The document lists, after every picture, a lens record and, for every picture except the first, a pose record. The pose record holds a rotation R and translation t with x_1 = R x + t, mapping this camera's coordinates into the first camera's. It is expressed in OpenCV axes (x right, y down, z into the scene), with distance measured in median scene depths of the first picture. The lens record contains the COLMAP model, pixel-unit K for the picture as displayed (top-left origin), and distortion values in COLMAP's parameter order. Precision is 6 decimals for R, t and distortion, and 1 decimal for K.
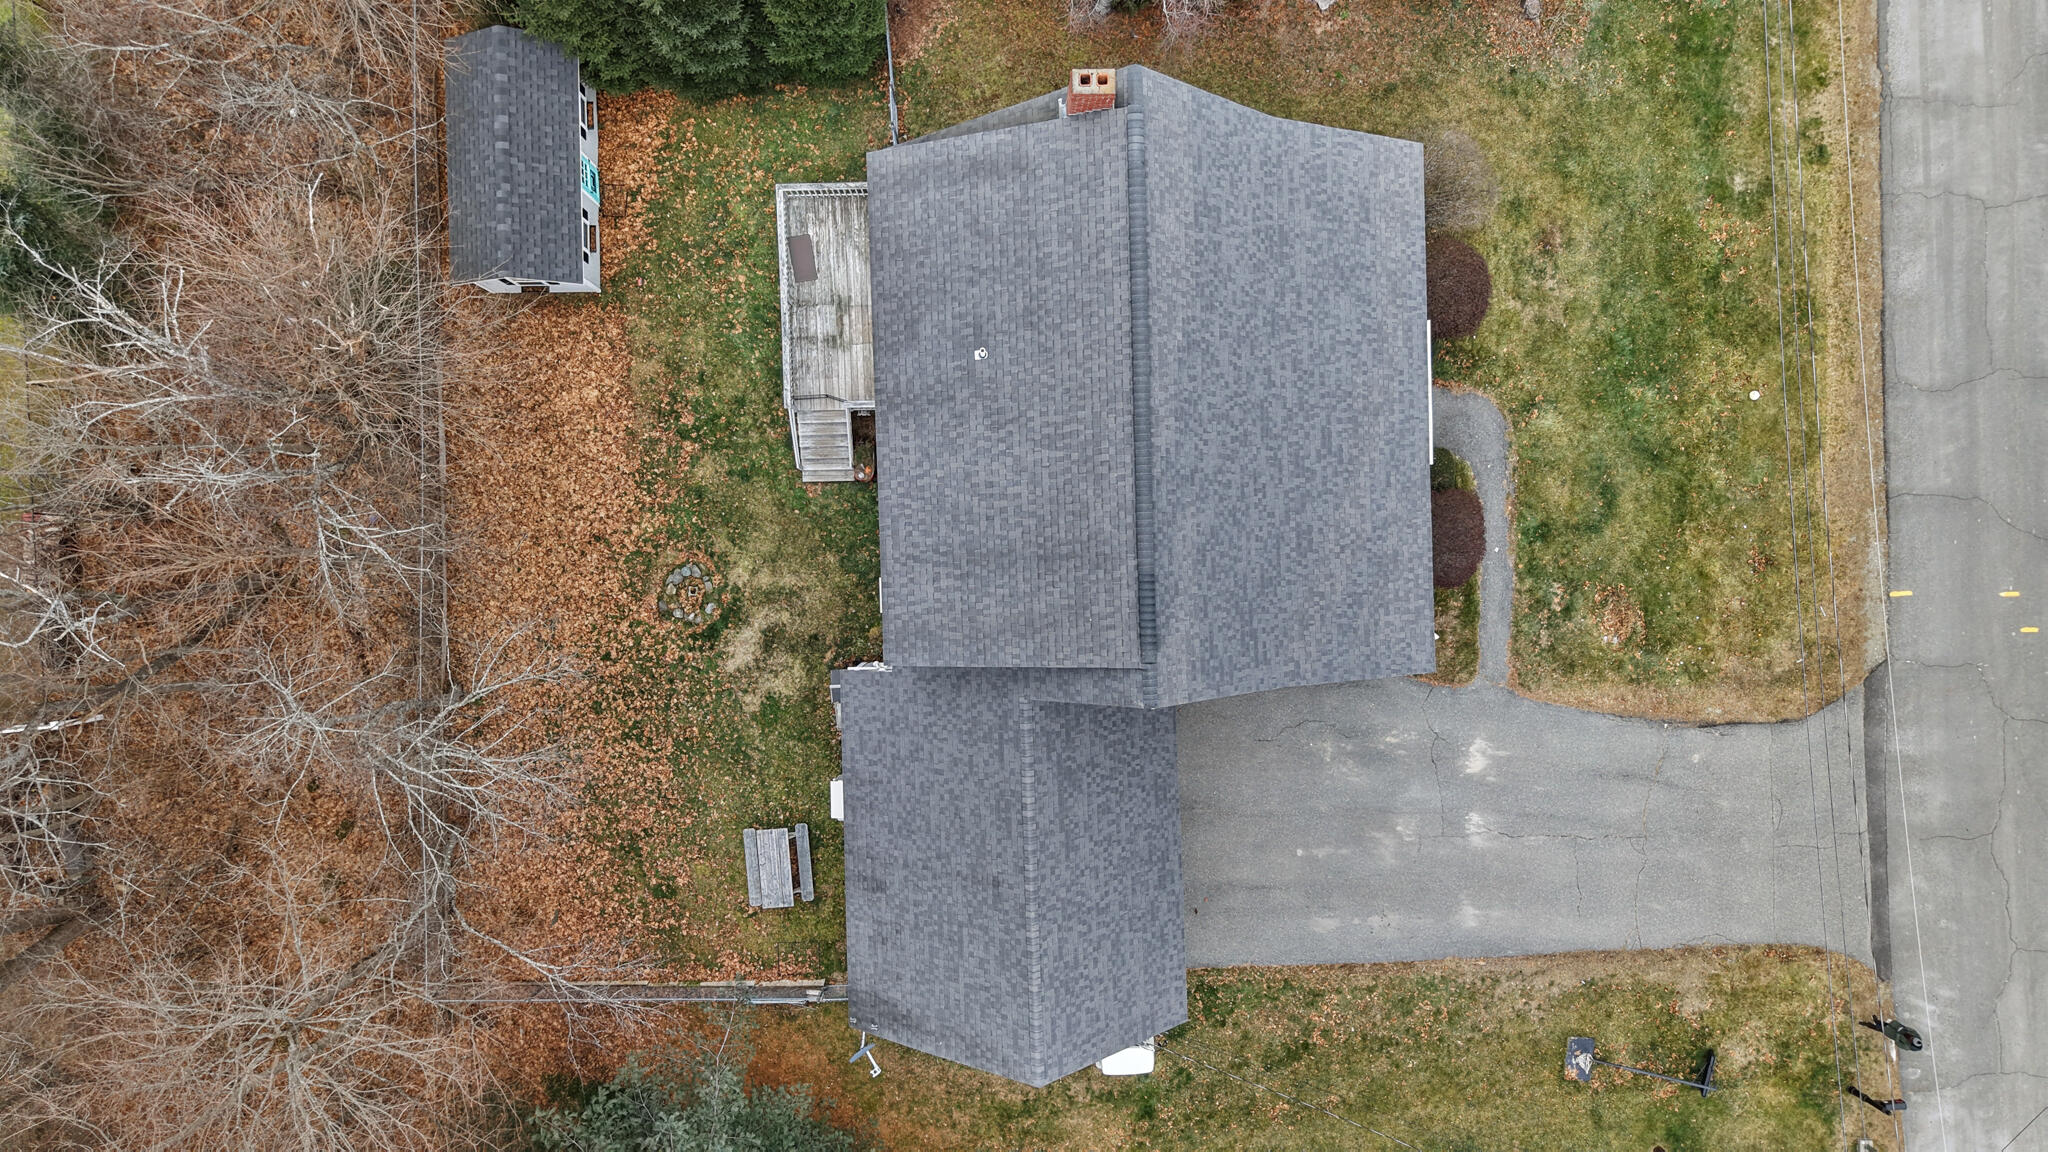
lens RADIAL K [[1370.6, 0, 1040.4], [0, 1370.6, 566.9], [0, 0, 1]] dist [0.084550, -0.000623]
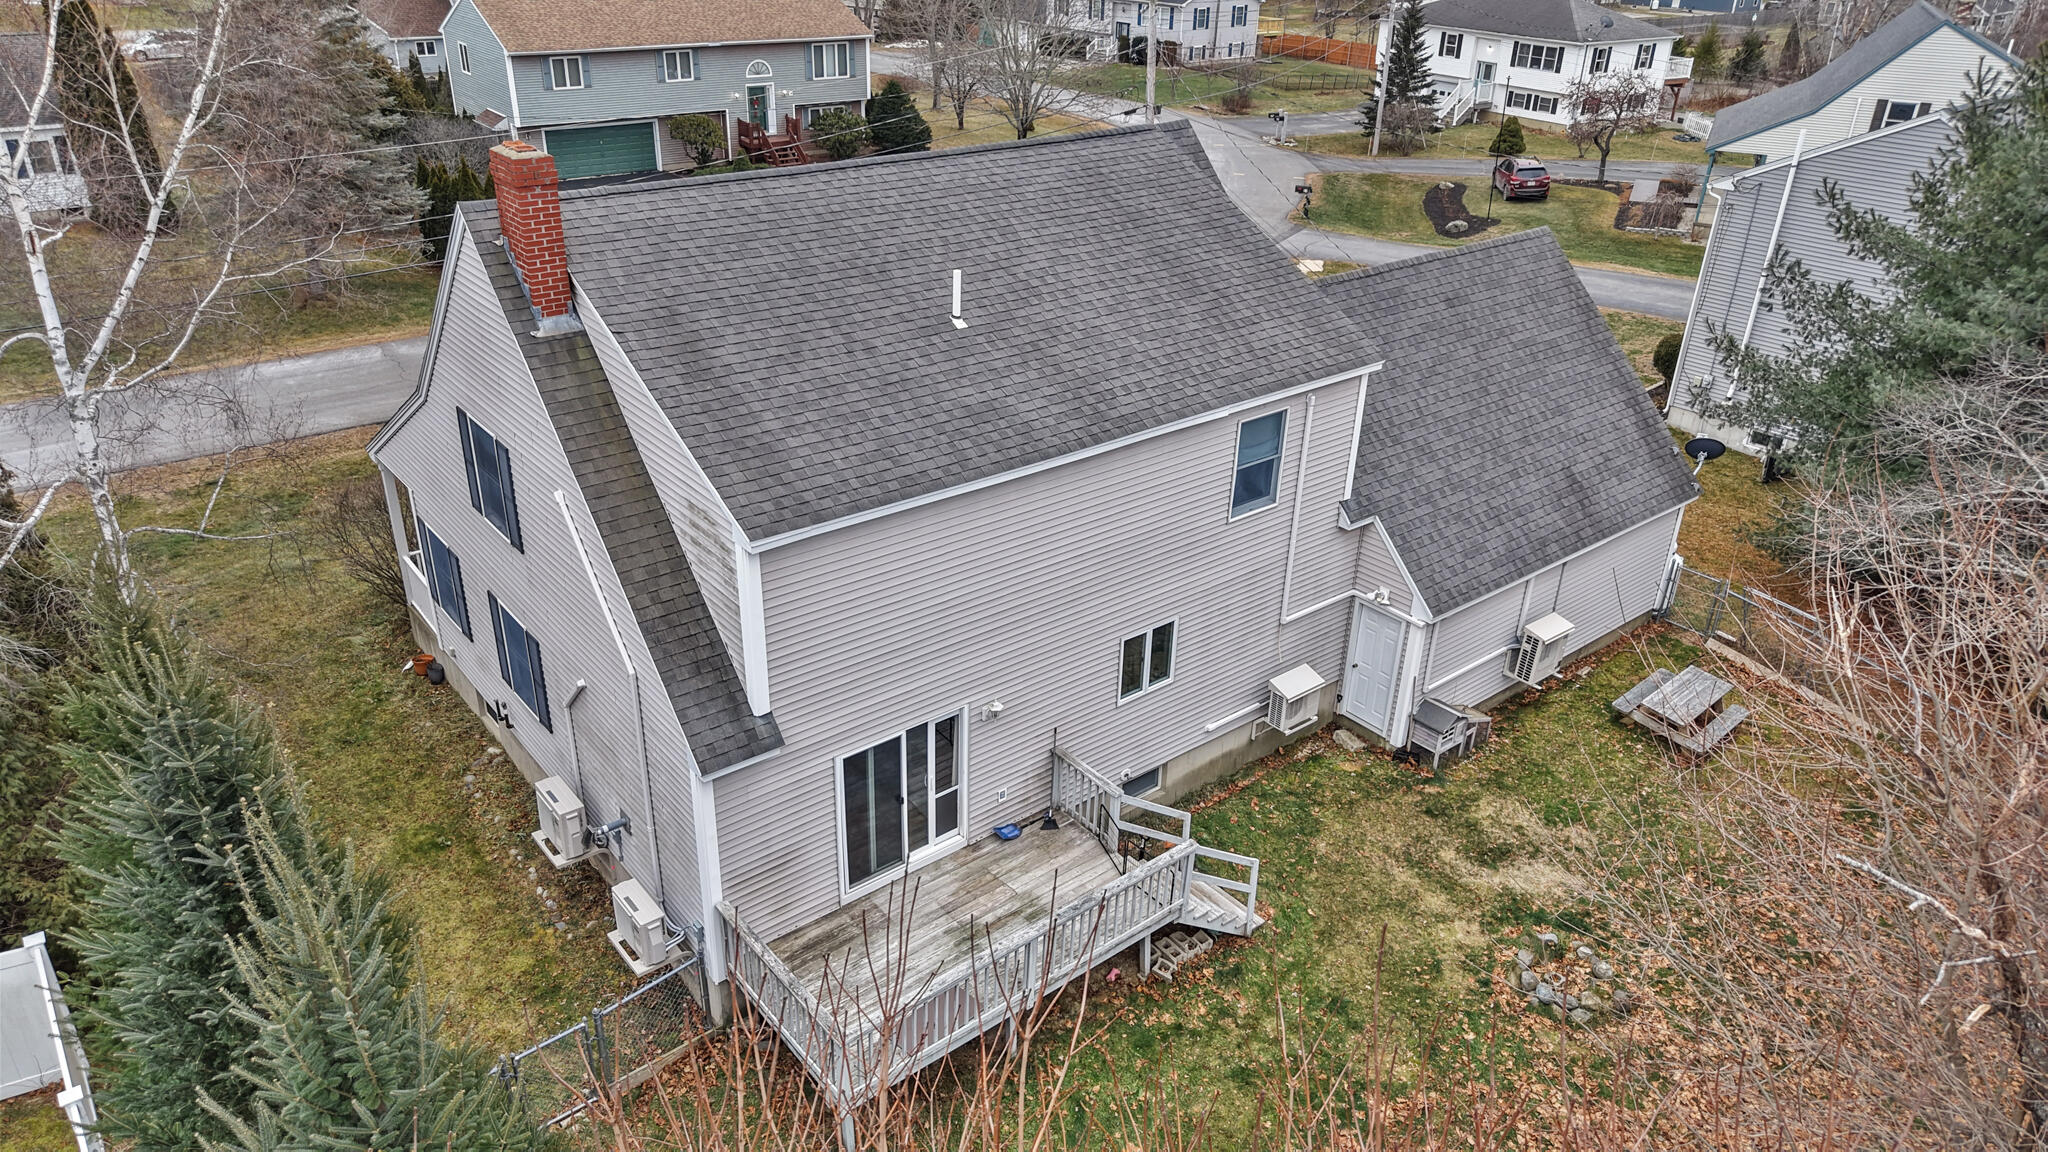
lens RADIAL K [[1366.4, 0, 1024.0], [0, 1366.4, 575.8], [0, 0, 1]] dist [0.064407, -0.103271]
pose [[-0.599594, -0.414117, 0.684831, -0.431801], [0.799186, -0.264613, 0.539705, -0.397307], [-0.042286, 0.870912, 0.489617, 0.611267]]
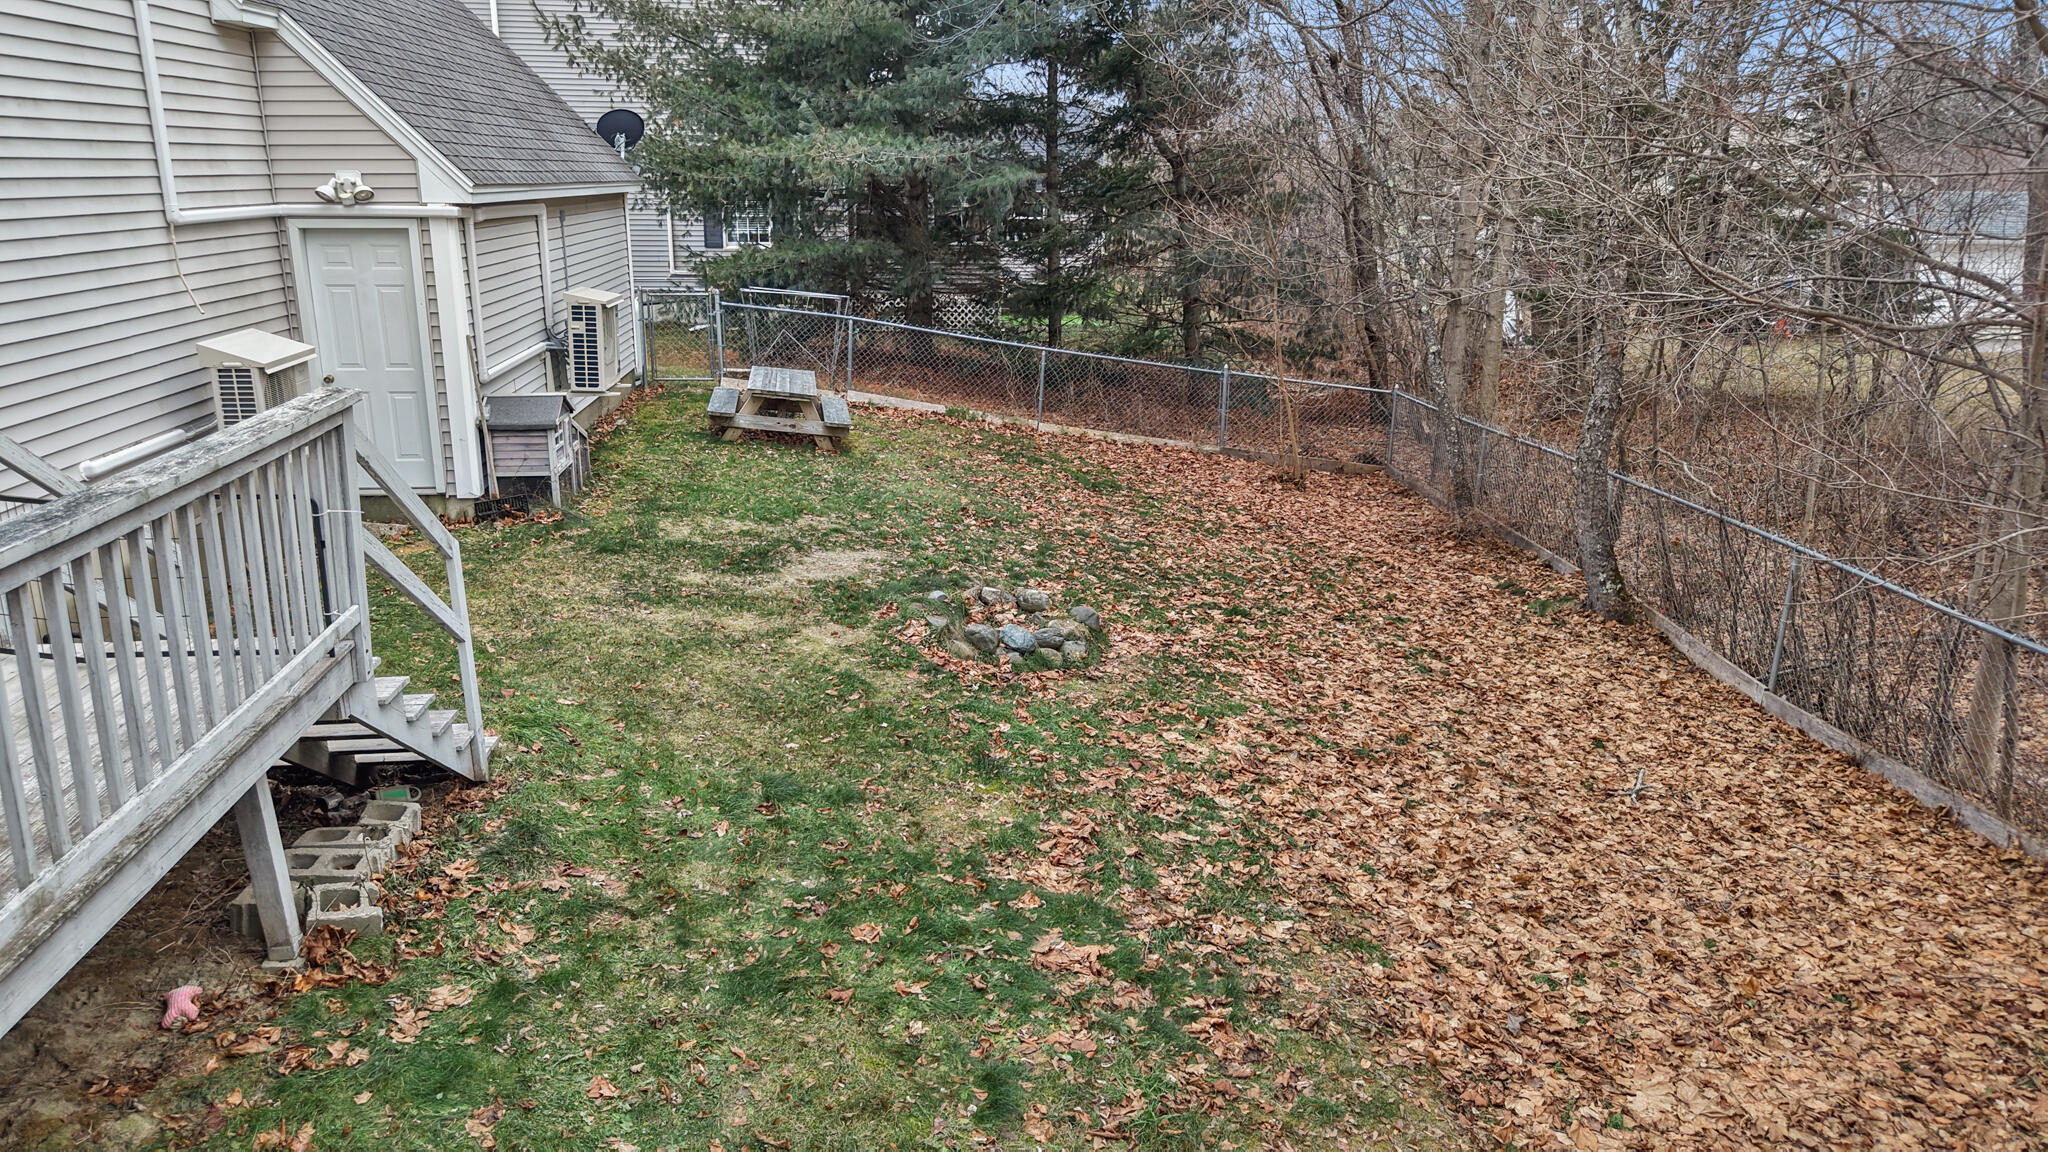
lens RADIAL K [[1366.4, 0, 1024.0], [0, 1366.4, 575.8], [0, 0, 1]] dist [0.064407, -0.103271]
pose [[-0.996204, -0.033247, -0.080451, -0.234816], [-0.067573, -0.287283, 0.955459, -0.263925], [-0.054878, 0.957269, 0.283946, 0.905885]]
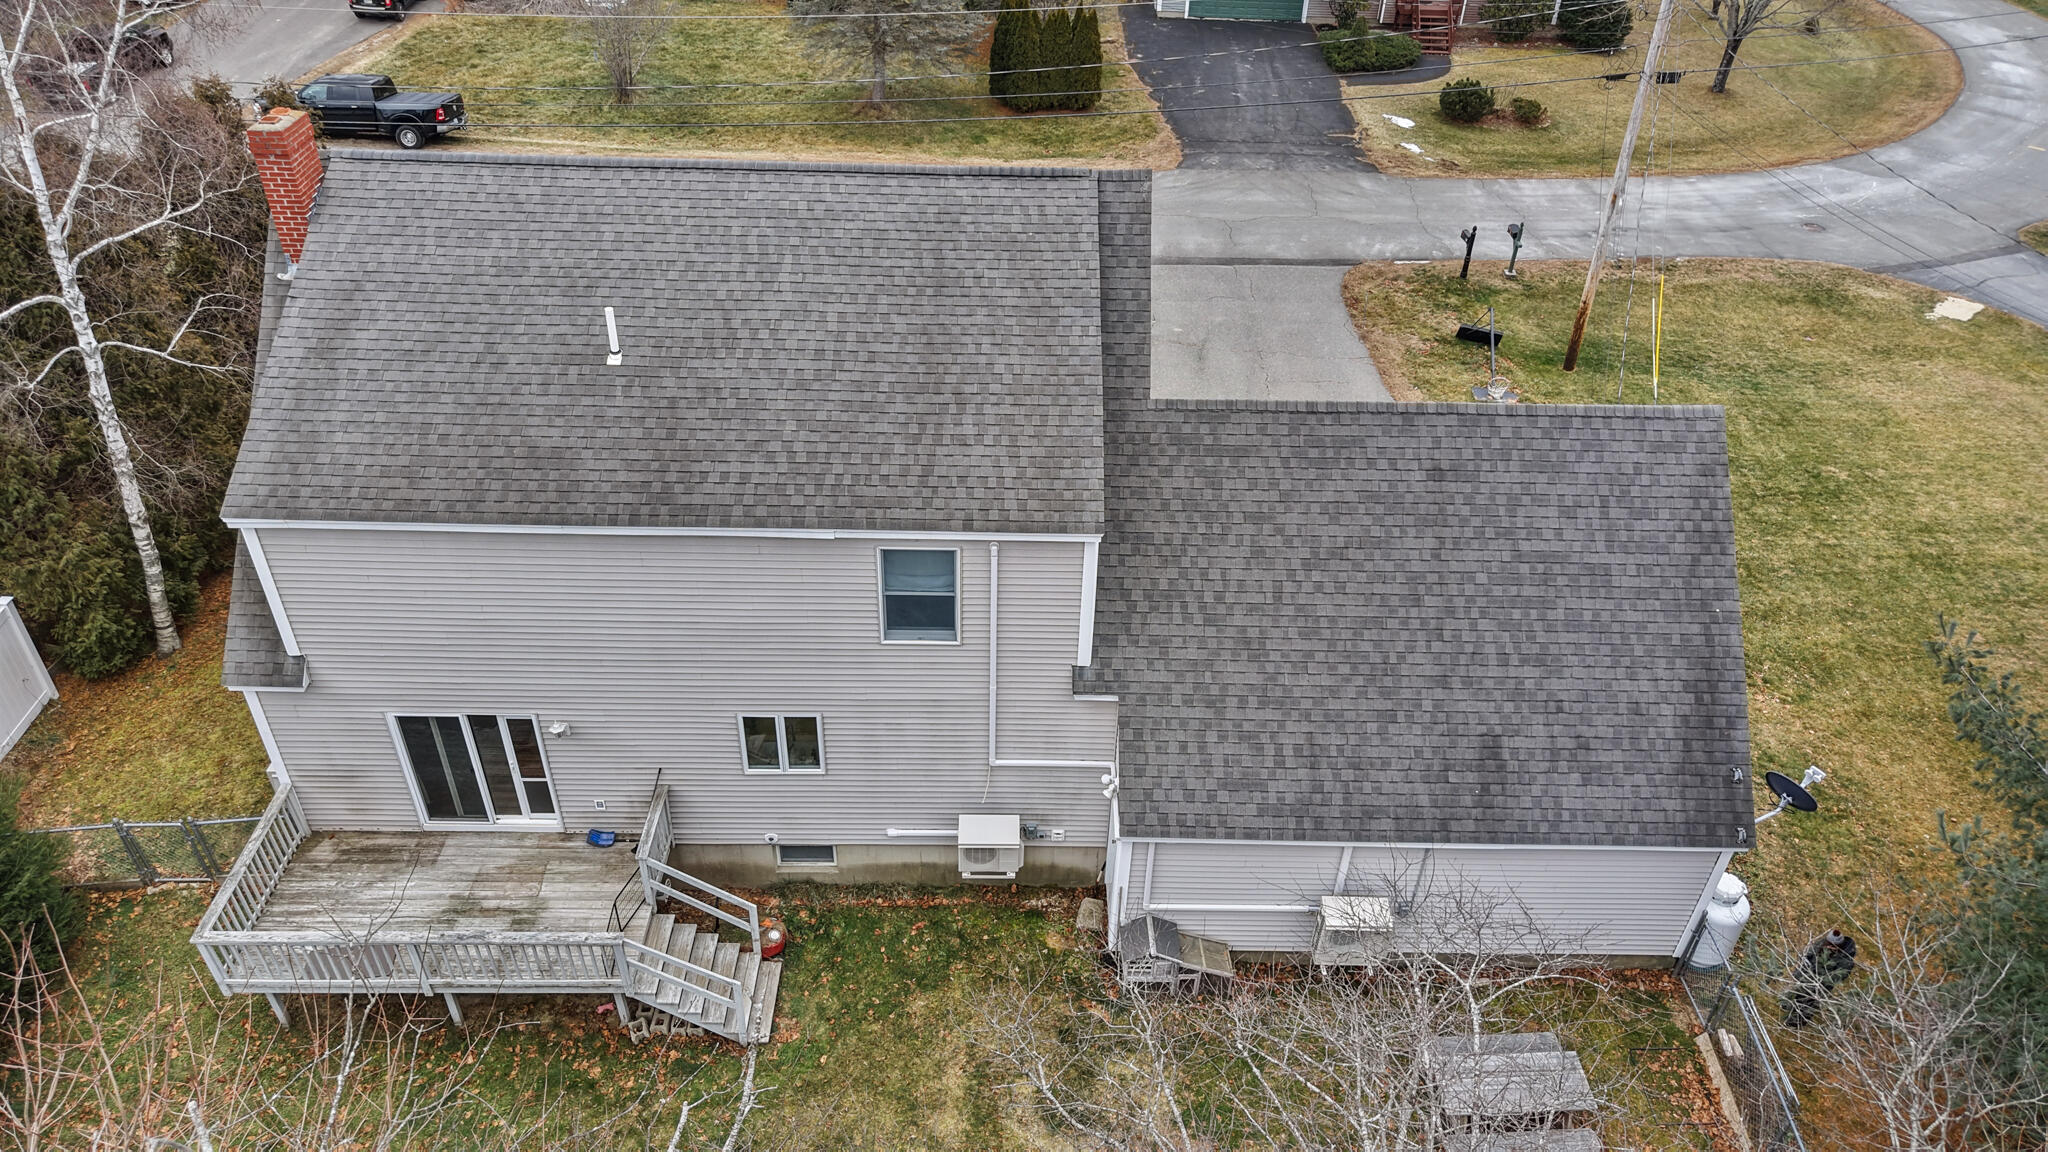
lens RADIAL K [[1366.4, 0, 1024.0], [0, 1366.4, 575.8], [0, 0, 1]] dist [0.064407, -0.103271]
pose [[0.024936, -0.621622, 0.782920, -0.470506], [0.999530, 0.029473, -0.008435, 0.034930], [-0.017832, 0.782762, 0.622065, 0.526150]]
